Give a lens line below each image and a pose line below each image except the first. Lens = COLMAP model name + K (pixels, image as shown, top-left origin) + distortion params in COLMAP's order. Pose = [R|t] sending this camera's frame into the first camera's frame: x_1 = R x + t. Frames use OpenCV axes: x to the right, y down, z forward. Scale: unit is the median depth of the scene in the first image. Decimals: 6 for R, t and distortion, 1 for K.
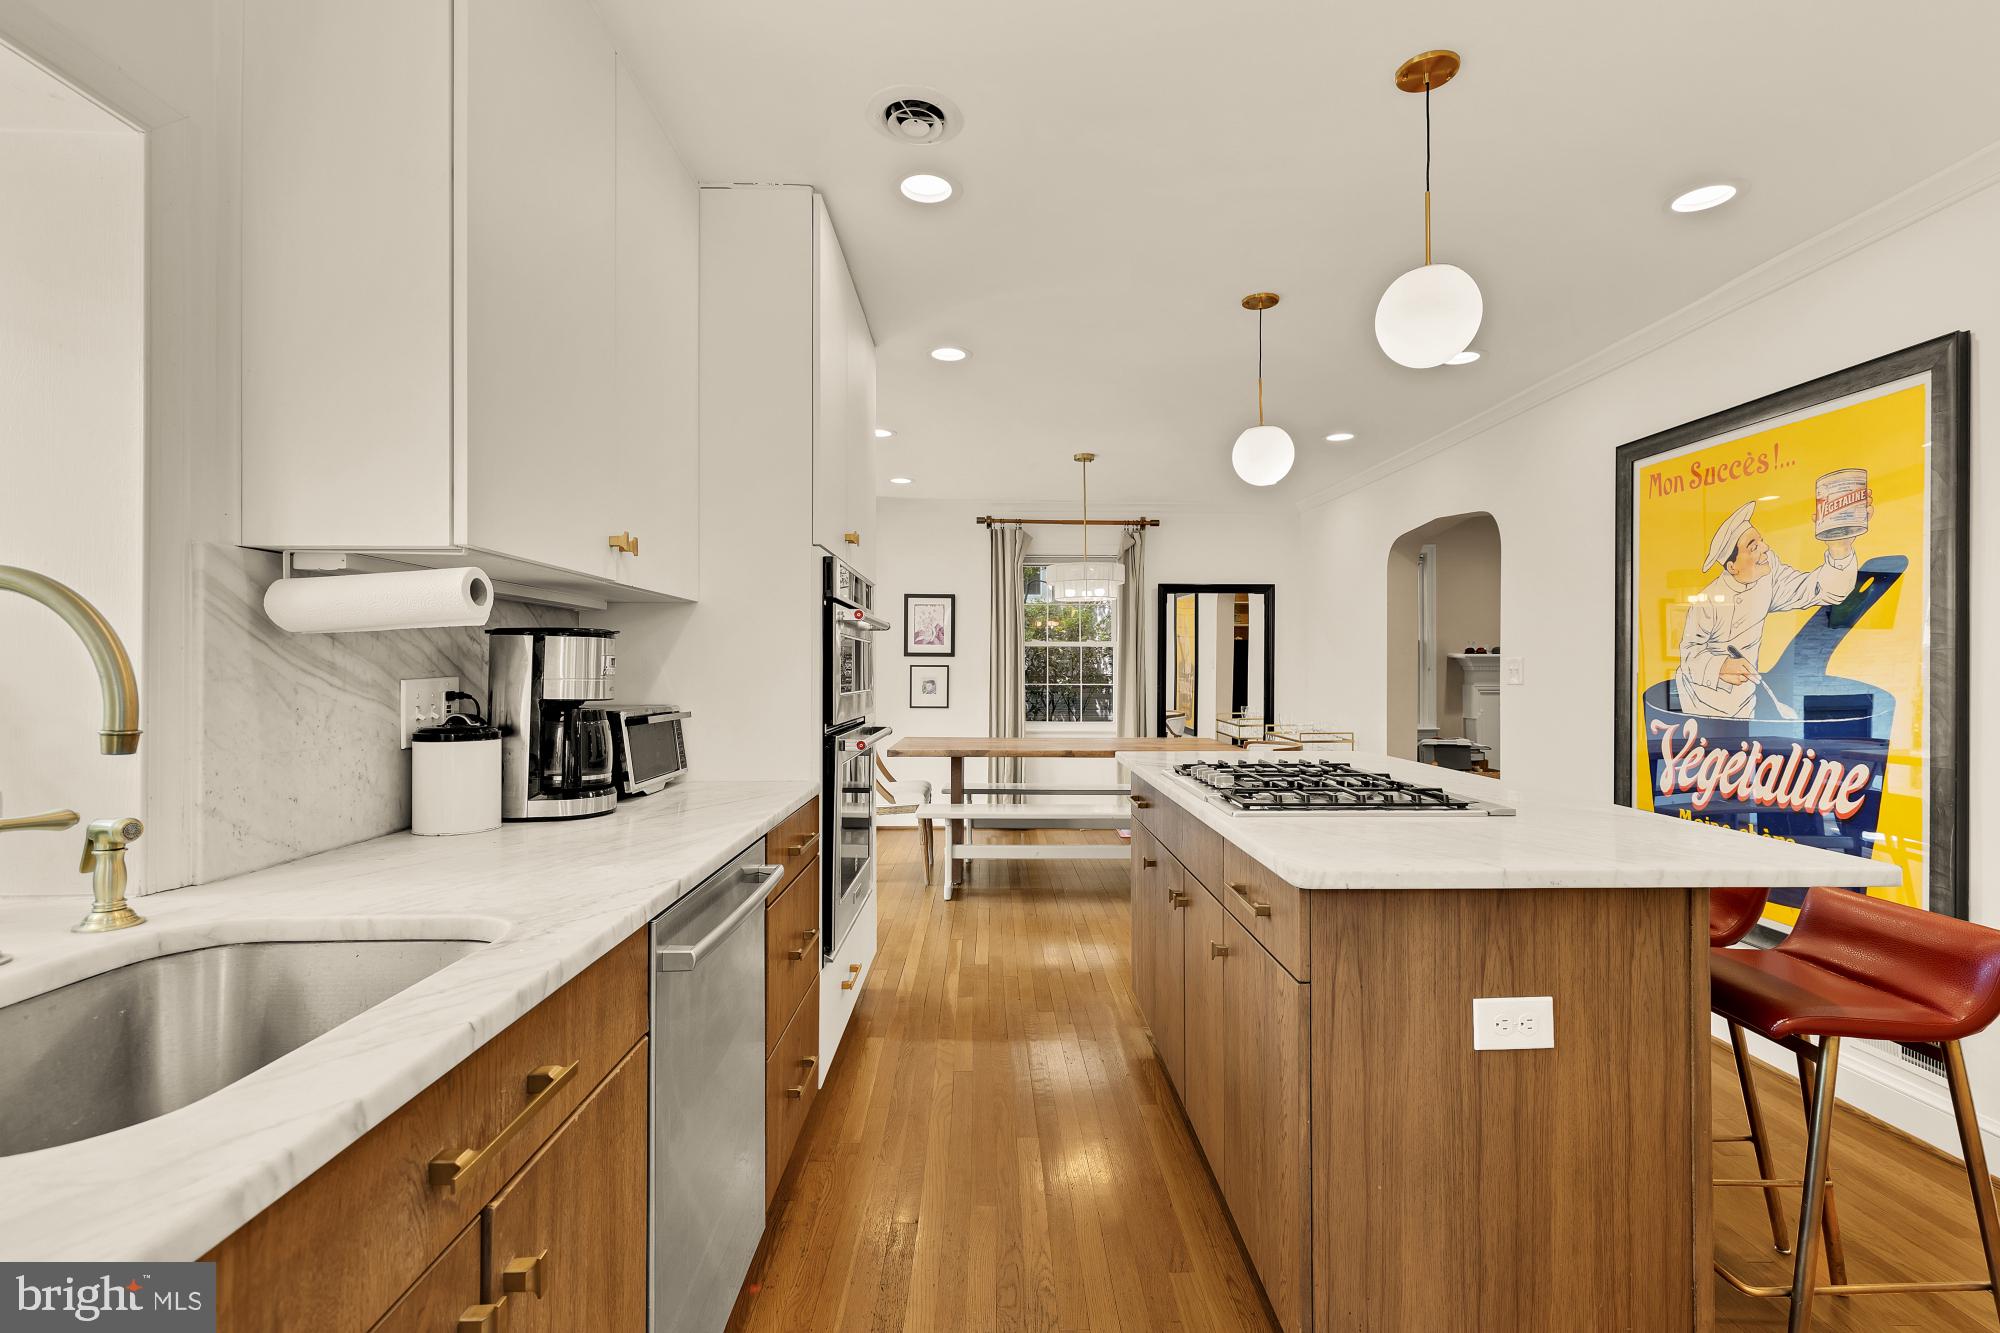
lens RADIAL K [[897.3, 0, 1008.4], [0, 897.3, 664.1], [0, 0, 1]] dist [0.010779, -0.004136]
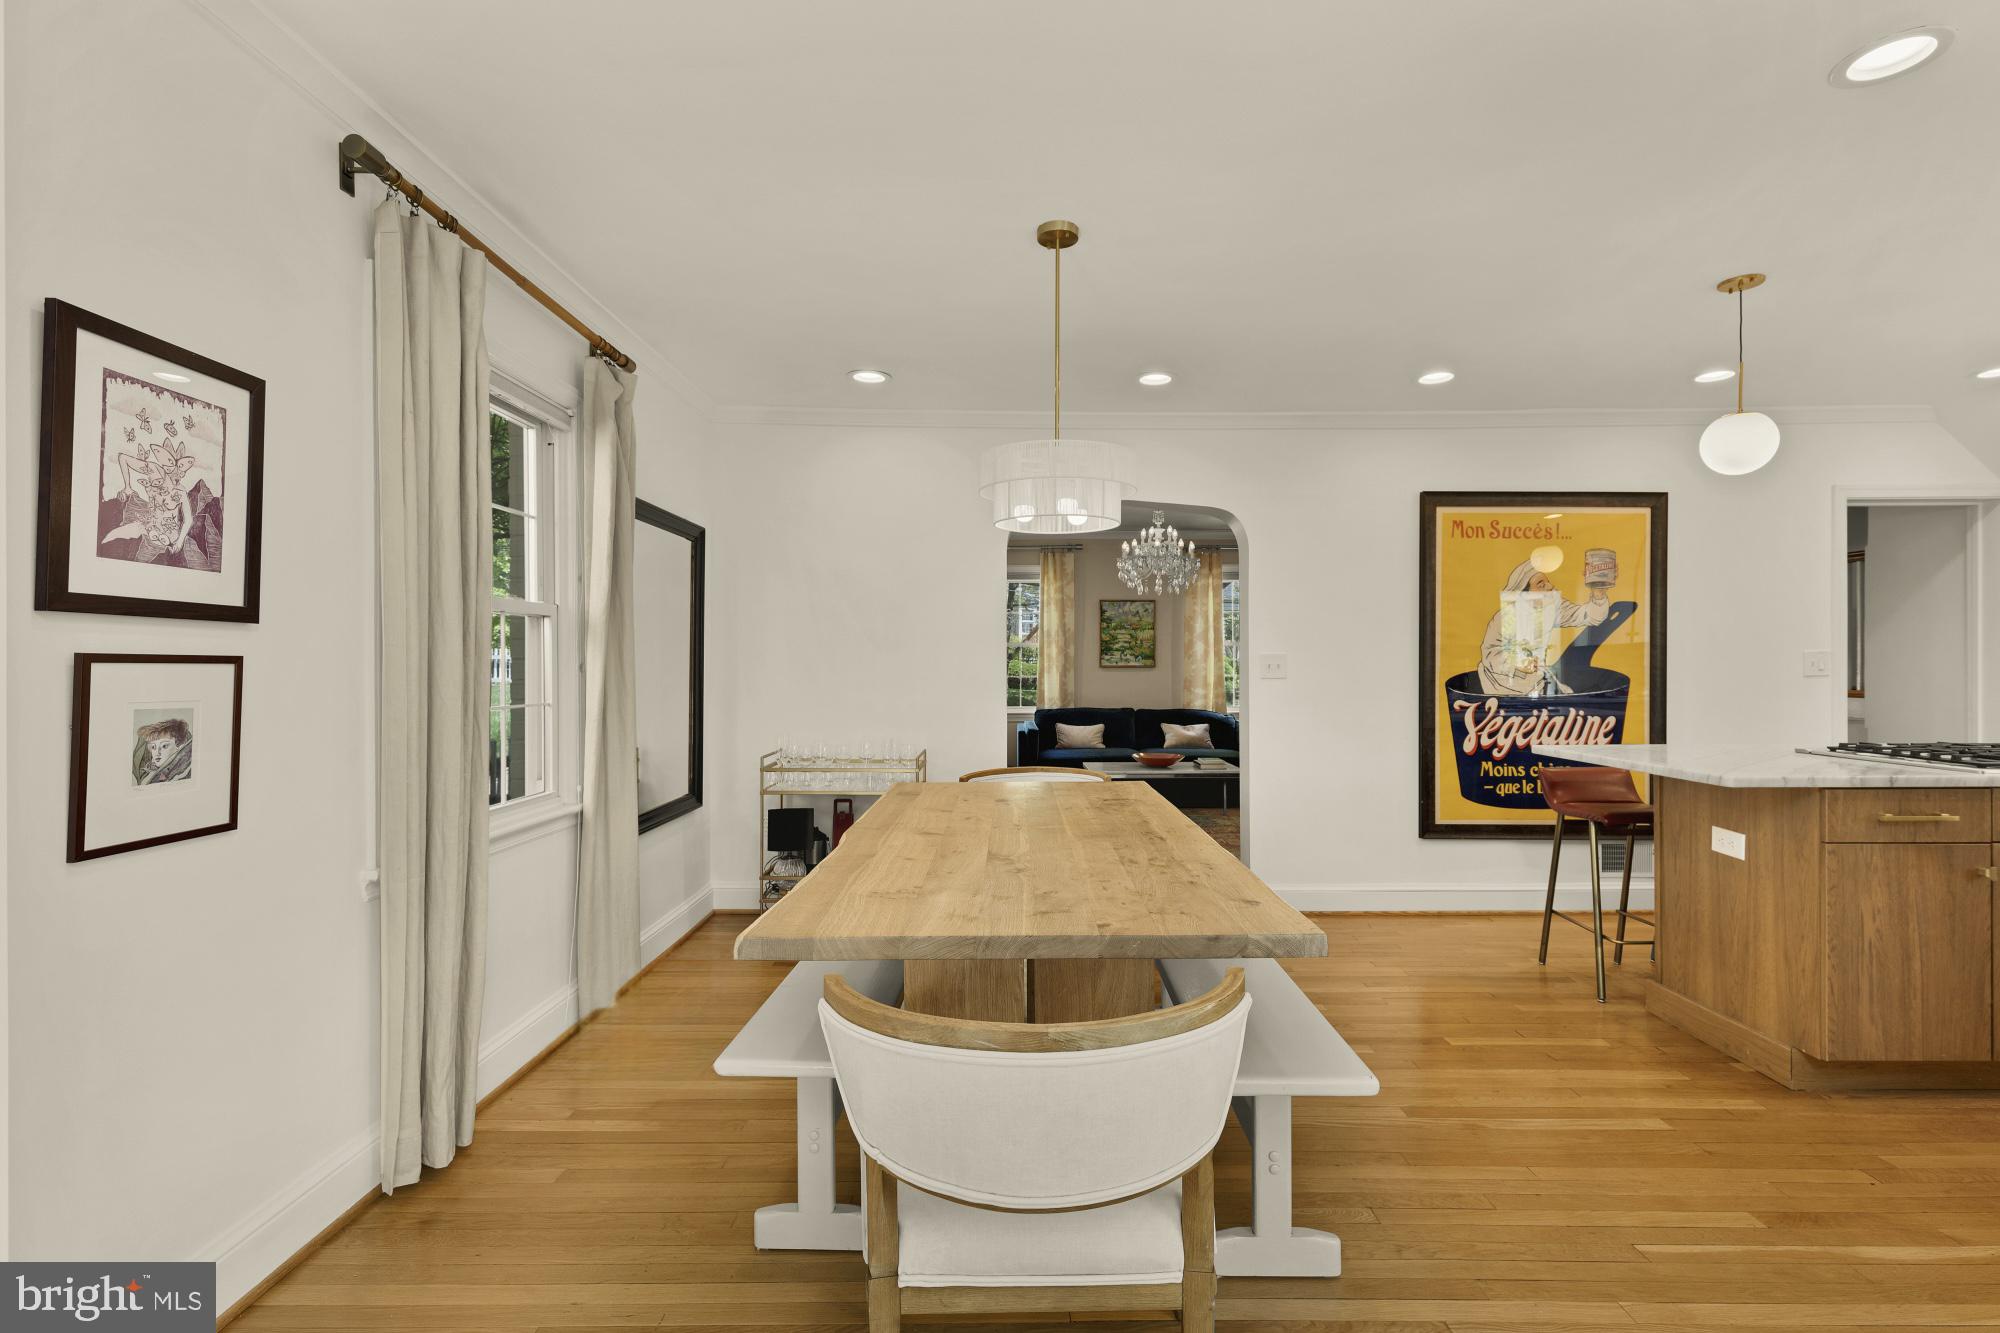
lens RADIAL K [[897.3, 0, 1008.4], [0, 897.3, 664.1], [0, 0, 1]] dist [0.010779, -0.004136]
pose [[0.022573, -0.001475, 0.999744, -0.789911], [-0.001545, 0.999998, 0.001510, 0.006549], [-0.999744, -0.001579, 0.022570, 1.966470]]
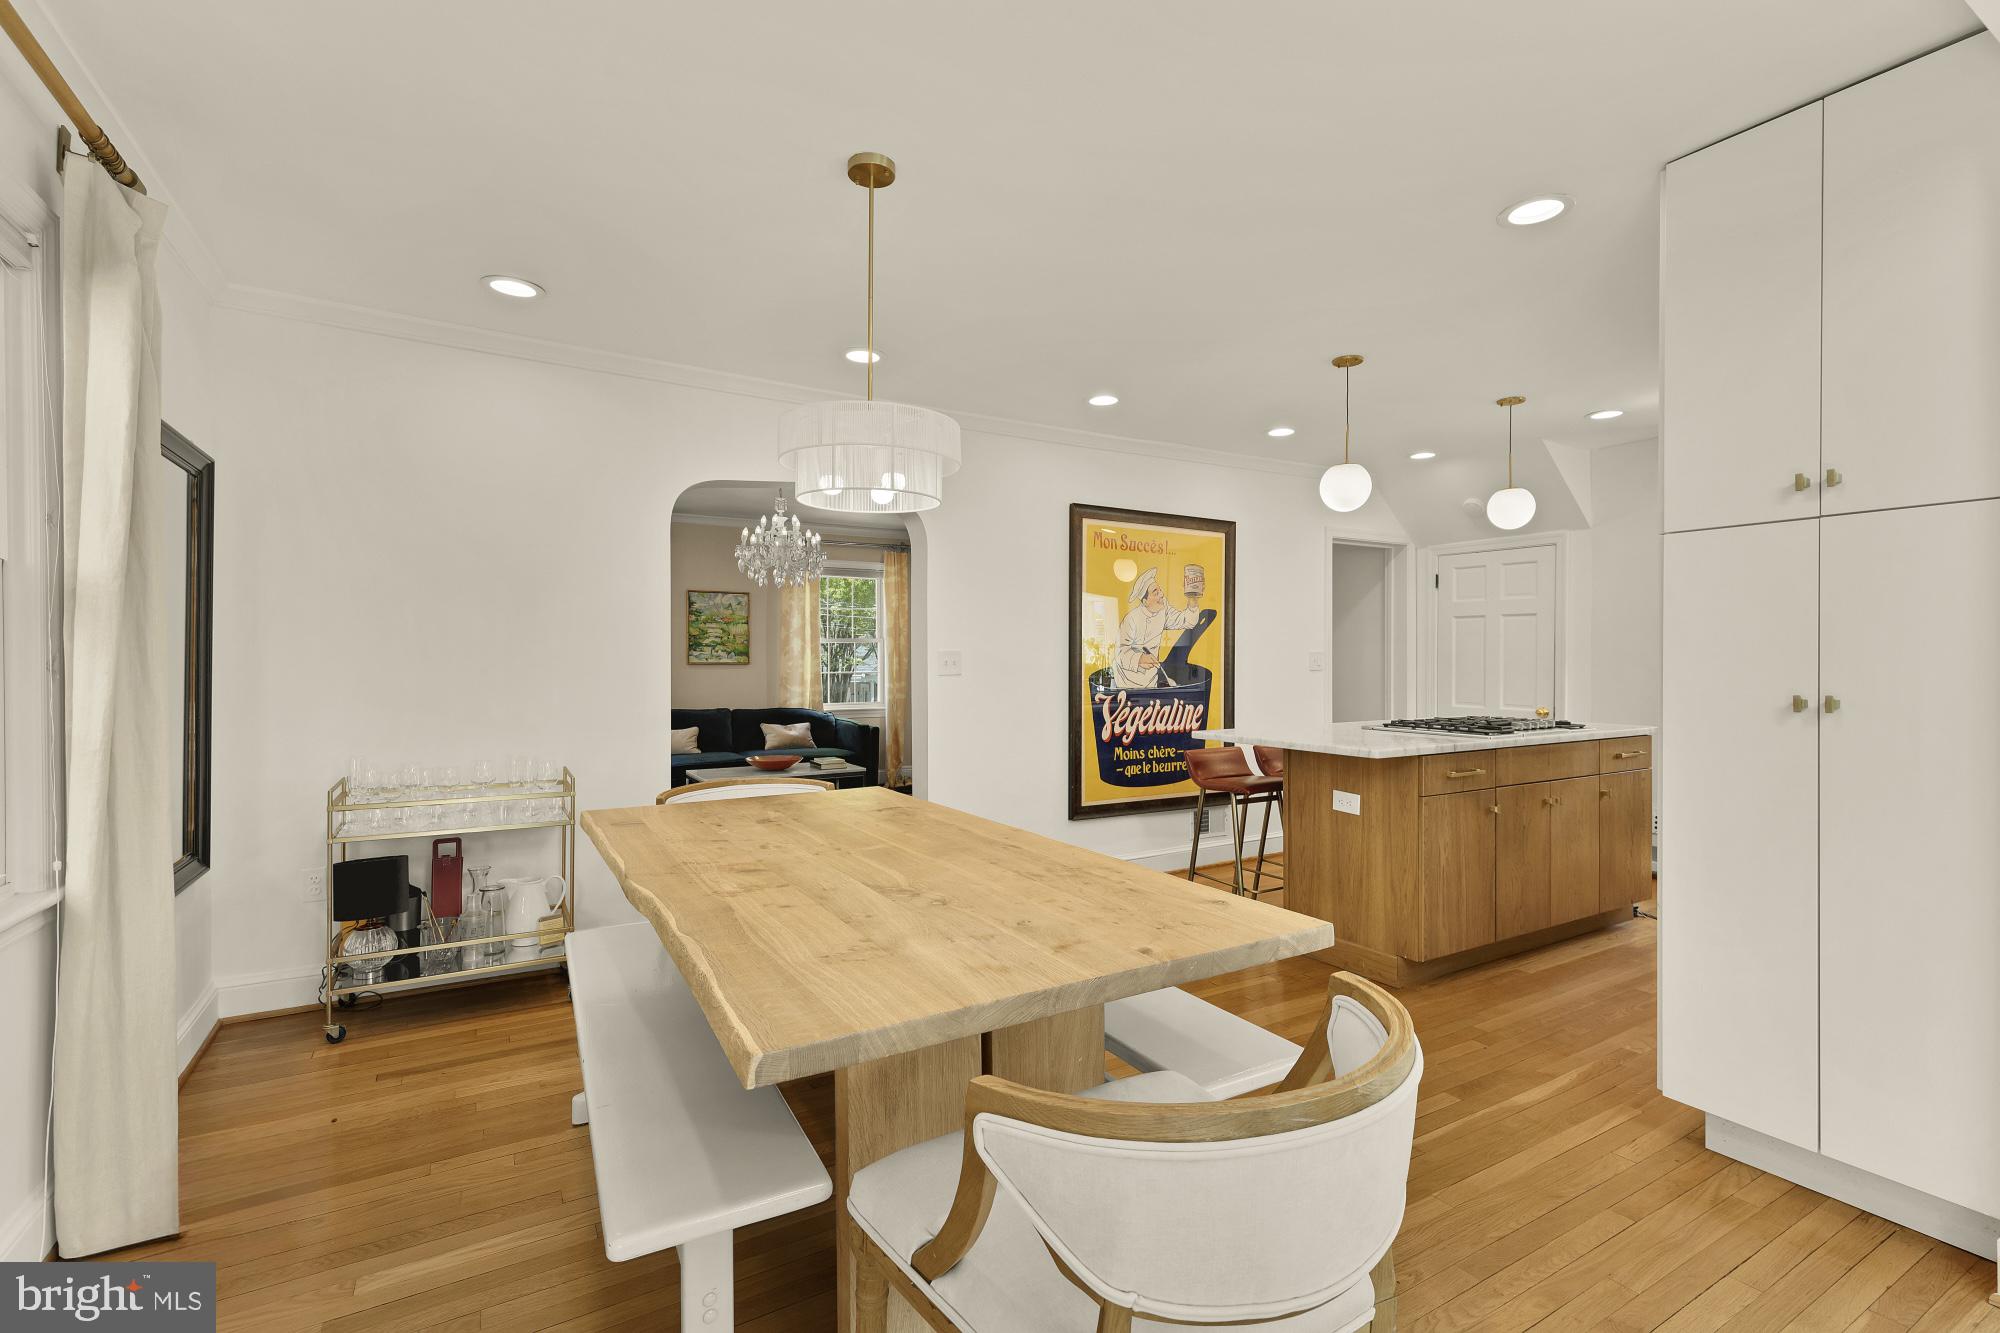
lens RADIAL K [[897.3, 0, 1008.4], [0, 897.3, 664.1], [0, 0, 1]] dist [0.010779, -0.004136]
pose [[-0.492744, -0.004391, 0.870163, -0.626932], [-0.002647, 0.999990, 0.003548, 0.008081], [-0.870170, -0.000555, -0.492751, 2.236253]]
